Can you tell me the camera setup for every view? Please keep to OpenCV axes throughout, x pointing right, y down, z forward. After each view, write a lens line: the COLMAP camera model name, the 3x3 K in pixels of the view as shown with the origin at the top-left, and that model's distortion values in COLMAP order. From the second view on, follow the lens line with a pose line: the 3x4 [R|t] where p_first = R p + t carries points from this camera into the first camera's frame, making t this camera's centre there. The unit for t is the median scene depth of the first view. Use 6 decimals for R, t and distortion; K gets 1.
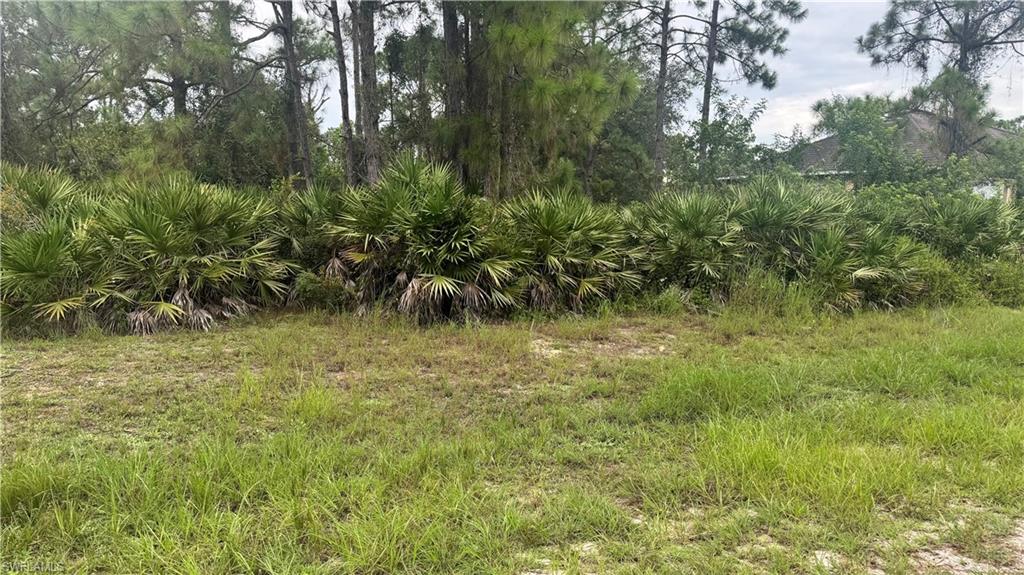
lens RADIAL K [[722.4, 0, 497.5], [0, 722.4, 294.3], [0, 0, 1]] dist [0.108539, -0.157717]
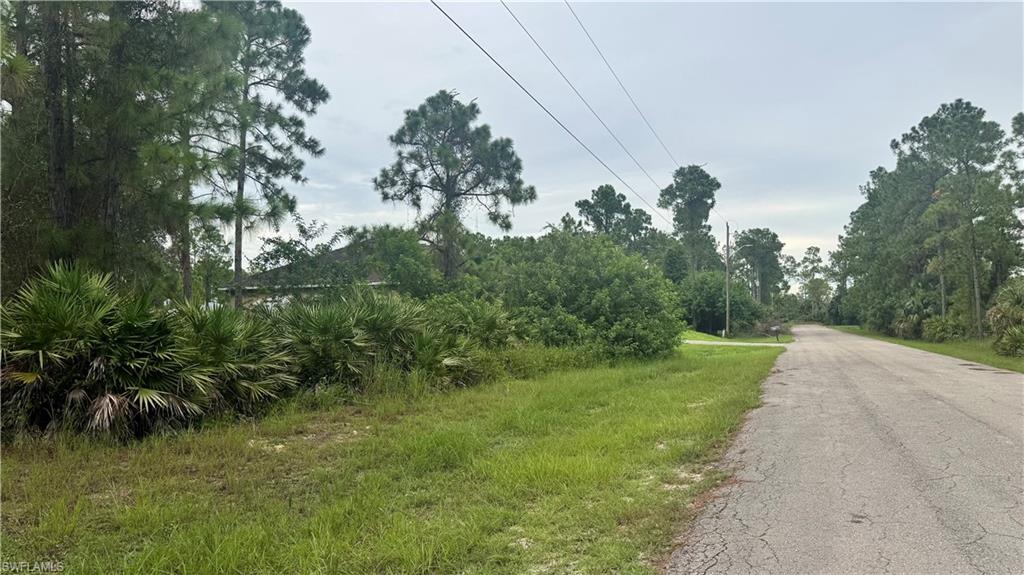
lens RADIAL K [[722.4, 0, 528.8], [0, 722.4, 294.7], [0, 0, 1]] dist [0.108539, -0.157717]
pose [[0.737222, -0.001256, 0.675649, -0.288259], [0.101448, 0.988867, -0.108855, 0.008172], [-0.667991, 0.148794, 0.729142, -0.074642]]
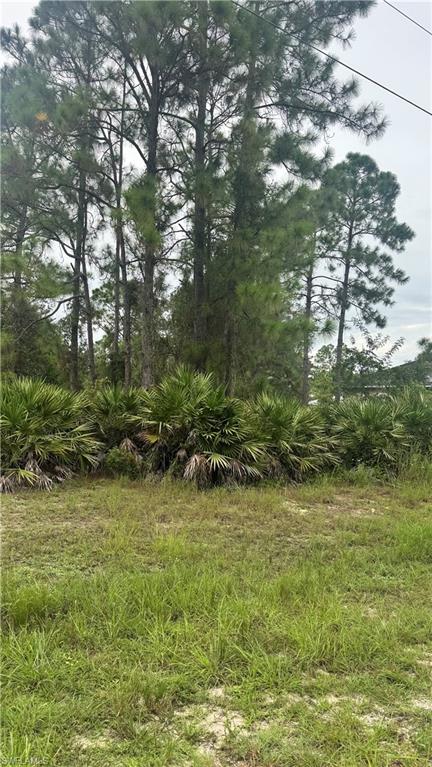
lens RADIAL K [[541.1, 0, 203.4], [0, 541.1, 387.5], [0, 0, 1]] dist [0.108539, -0.157717]
pose [[0.996615, 0.033135, 0.075234, -0.146101], [-0.021892, 0.989099, -0.145618, 0.001429], [-0.079238, 0.143478, 0.986476, -0.042118]]
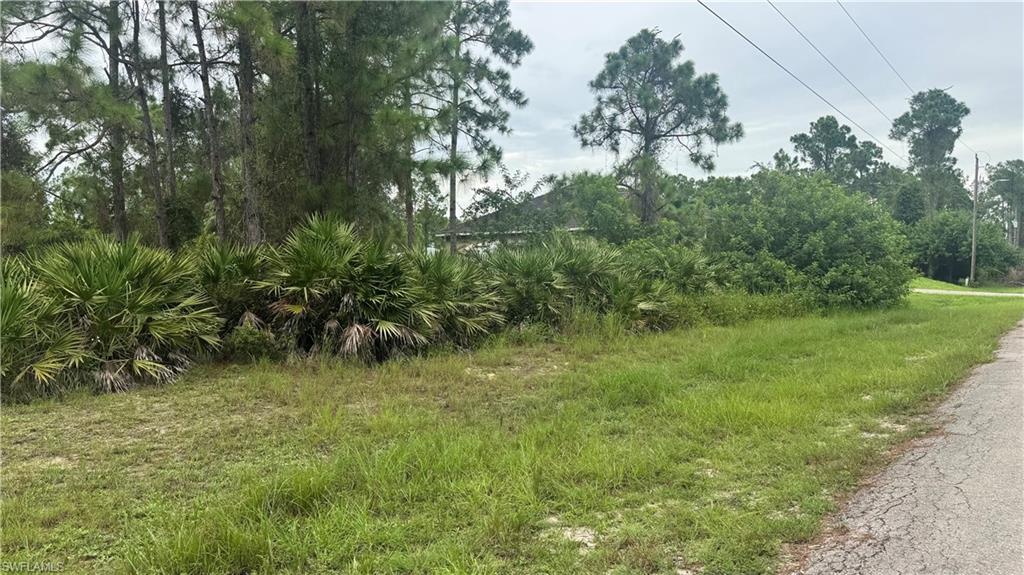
lens RADIAL K [[722.4, 0, 504.2], [0, 722.4, 296.0], [0, 0, 1]] dist [0.108539, -0.157717]
pose [[0.906143, -0.037442, 0.421310, -0.306711], [0.068098, 0.995994, -0.057949, 0.012669], [-0.417453, 0.081200, 0.905063, -0.108883]]
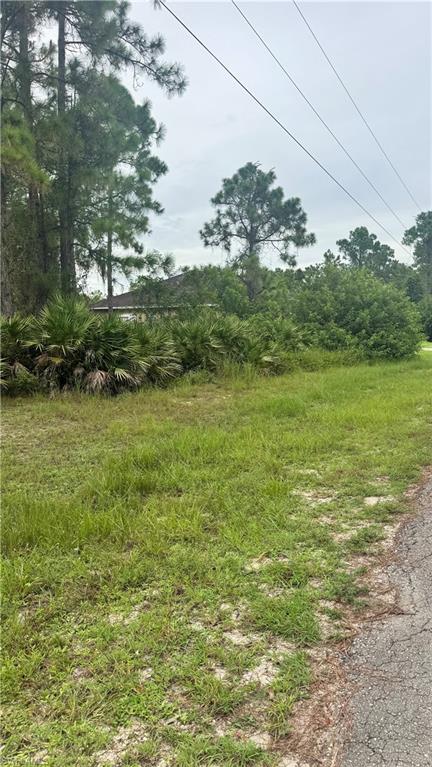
lens RADIAL K [[541.1, 0, 212.5], [0, 541.1, 392.9], [0, 0, 1]] dist [0.108539, -0.157717]
pose [[0.824077, -0.080331, 0.560753, -0.494261], [0.080886, 0.996437, 0.023876, 0.017747], [-0.560674, 0.025681, 0.827639, -0.170757]]
